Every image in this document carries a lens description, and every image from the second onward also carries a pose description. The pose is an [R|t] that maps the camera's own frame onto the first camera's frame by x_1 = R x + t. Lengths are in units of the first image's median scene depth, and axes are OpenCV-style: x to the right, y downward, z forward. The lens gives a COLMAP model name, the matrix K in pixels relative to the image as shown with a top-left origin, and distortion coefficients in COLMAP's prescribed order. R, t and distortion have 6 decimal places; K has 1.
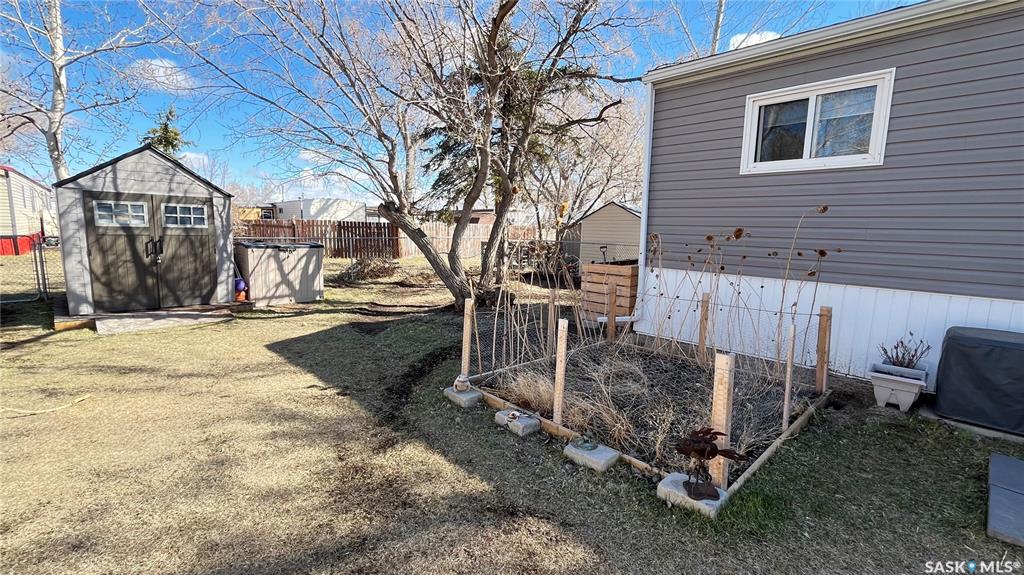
lens RADIAL K [[440.3, 0, 512.0], [0, 440.3, 287.5], [0, 0, 1]] dist [-0.001661, -0.000307]
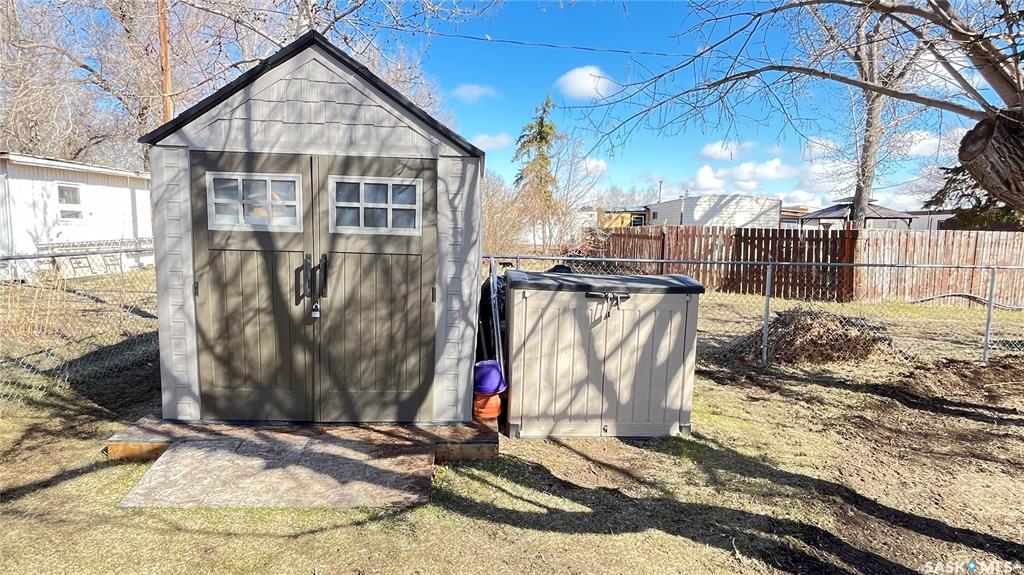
lens RADIAL K [[570.0, 0, 512.0], [0, 570.0, 287.5], [0, 0, 1]] dist [-0.005478, -0.000635]
pose [[0.740570, 0.063368, -0.668985, -0.291603], [-0.098284, 0.995052, -0.014547, -0.091210], [0.664753, 0.076524, 0.743133, 0.689207]]
